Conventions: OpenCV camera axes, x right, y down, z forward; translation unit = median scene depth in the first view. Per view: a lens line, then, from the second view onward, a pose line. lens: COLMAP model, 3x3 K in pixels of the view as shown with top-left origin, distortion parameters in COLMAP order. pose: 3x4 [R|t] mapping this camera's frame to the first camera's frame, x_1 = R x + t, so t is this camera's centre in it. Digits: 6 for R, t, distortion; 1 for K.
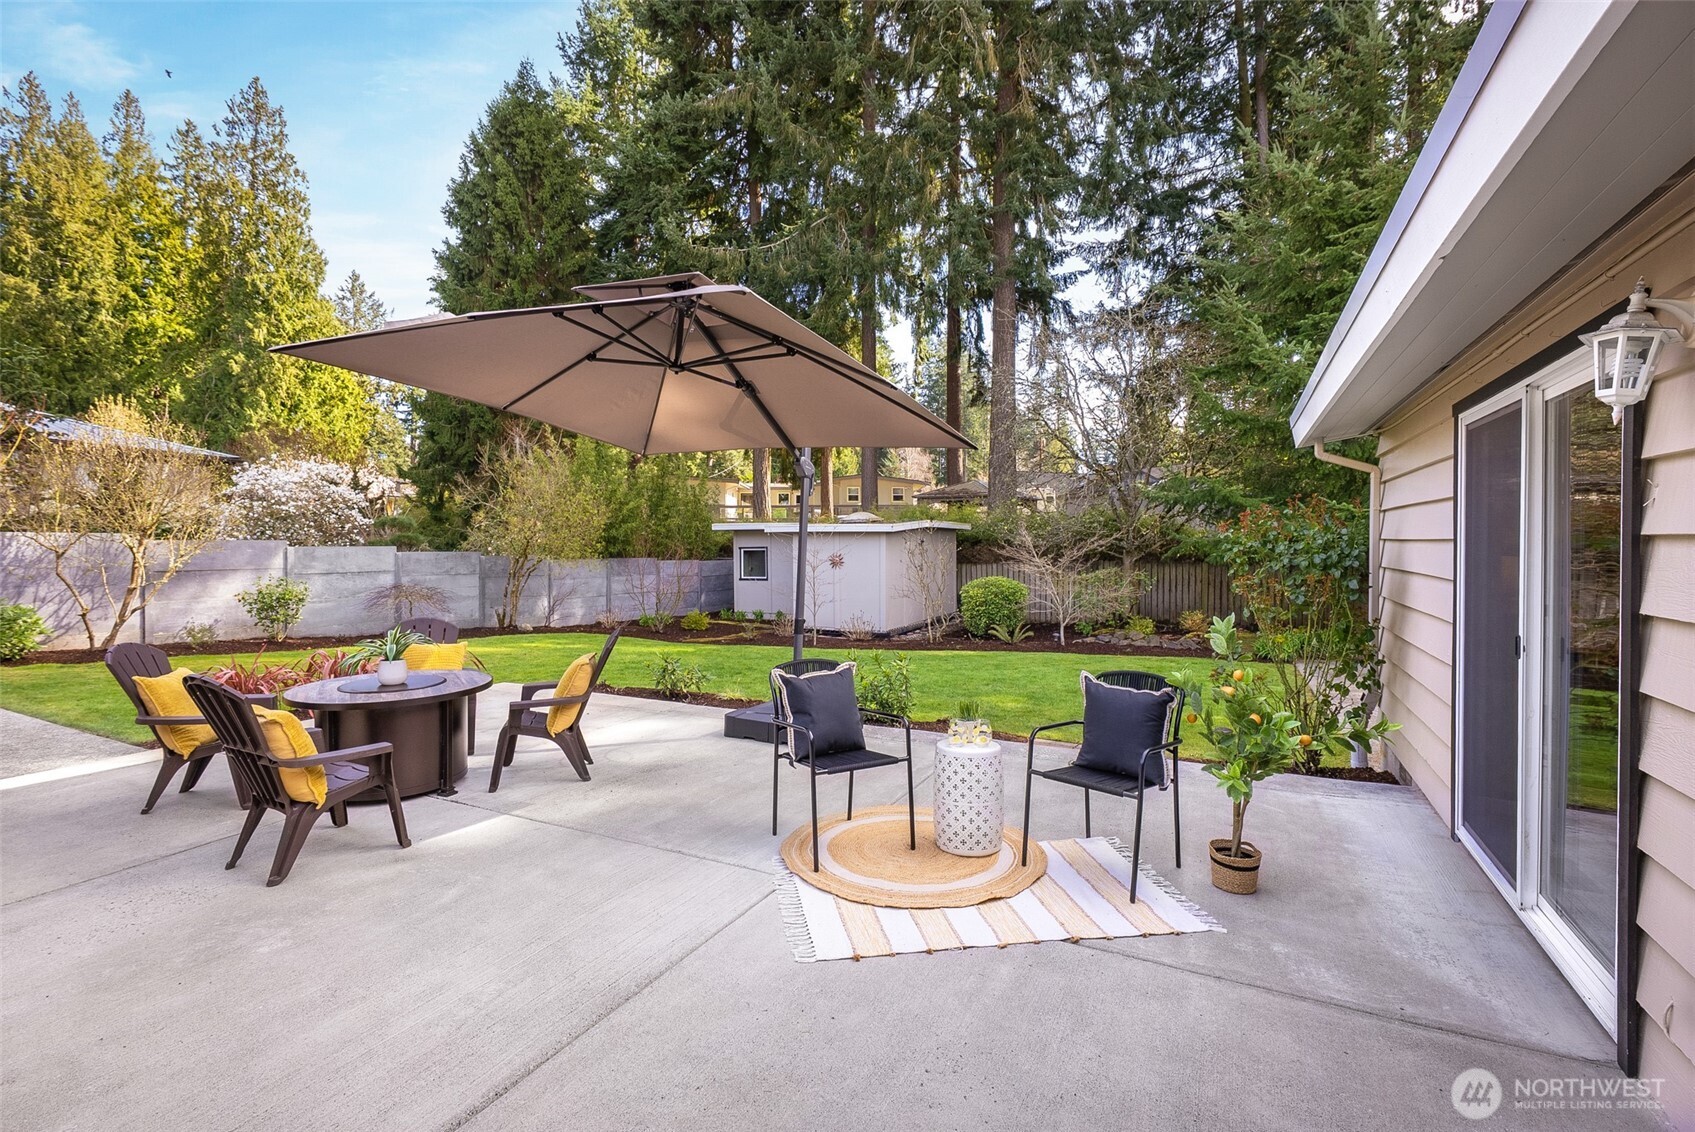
lens RADIAL K [[776.5, 0, 843.5], [0, 776.5, 559.2], [0, 0, 1]] dist [-0.002908, -0.000912]
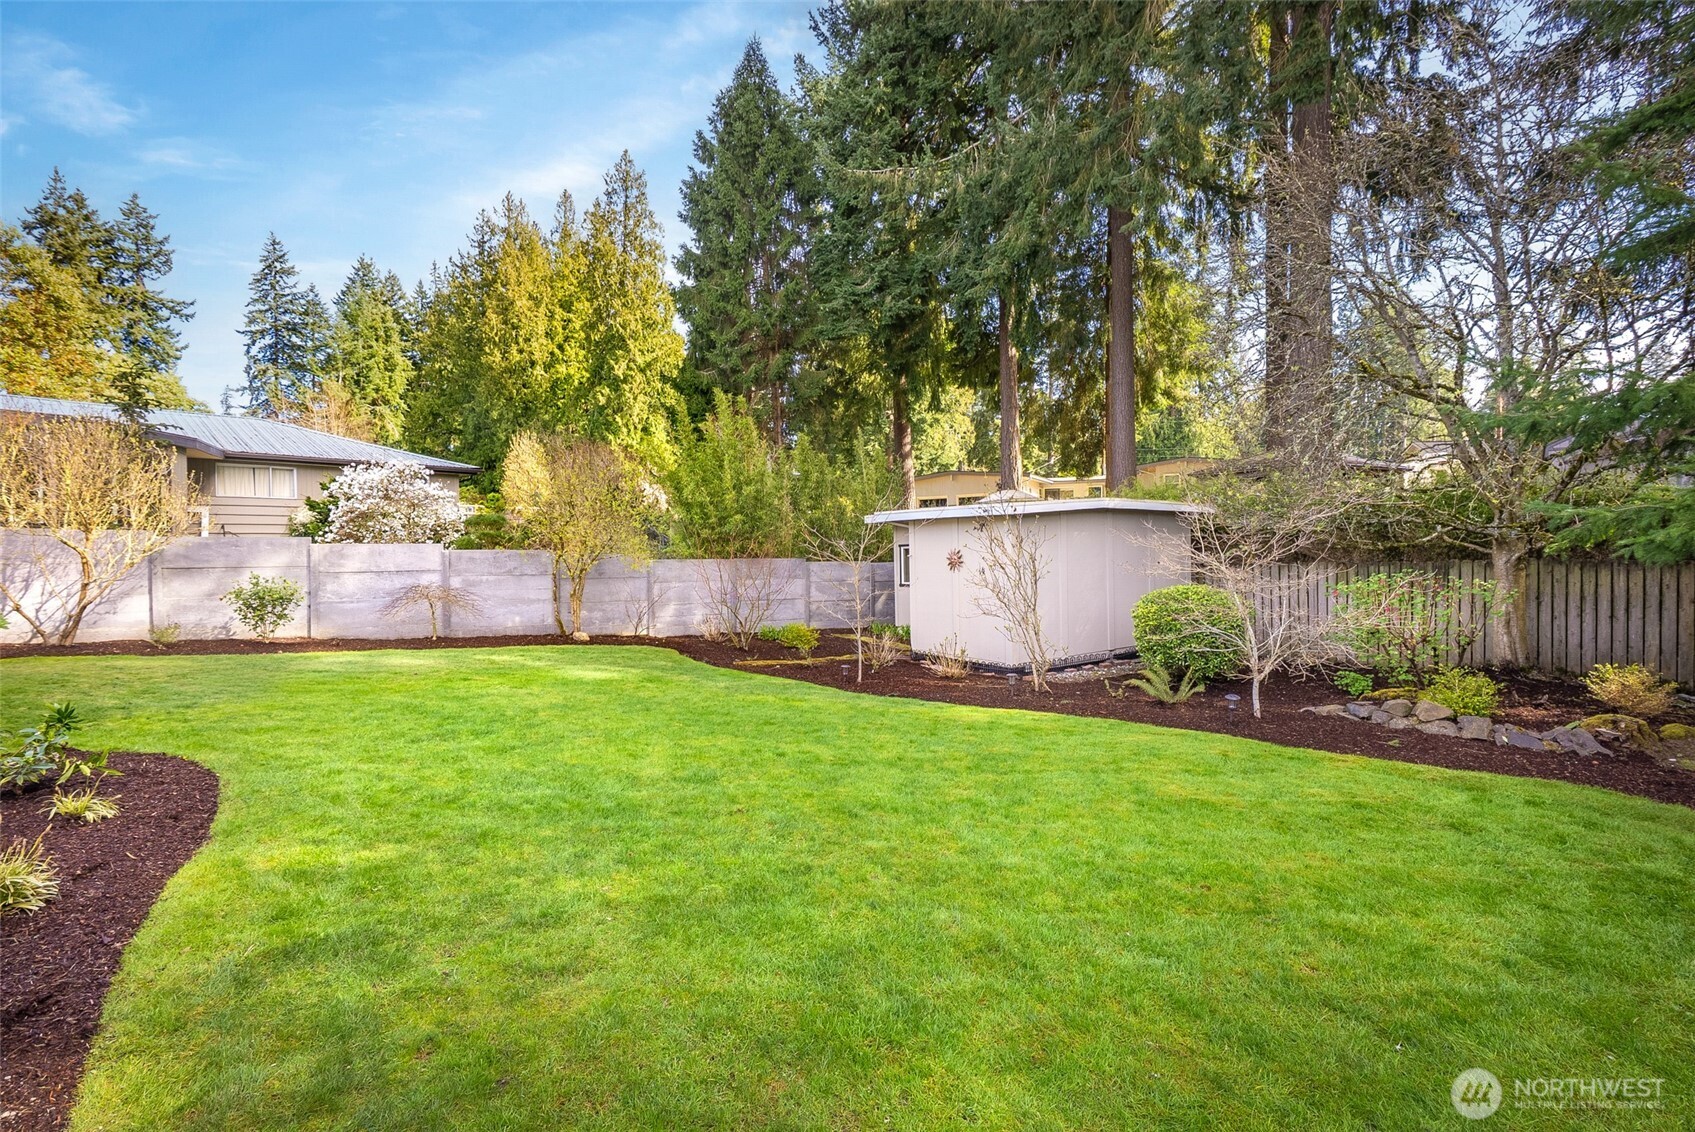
lens RADIAL K [[776.5, 0, 851.8], [0, 776.5, 566.5], [0, 0, 1]] dist [-0.002908, -0.000912]
pose [[0.881143, 0.001539, -0.472847, 0.147751], [-0.001746, 0.999998, 0.000002, 0.004888], [0.472846, 0.000824, 0.881145, 0.208745]]
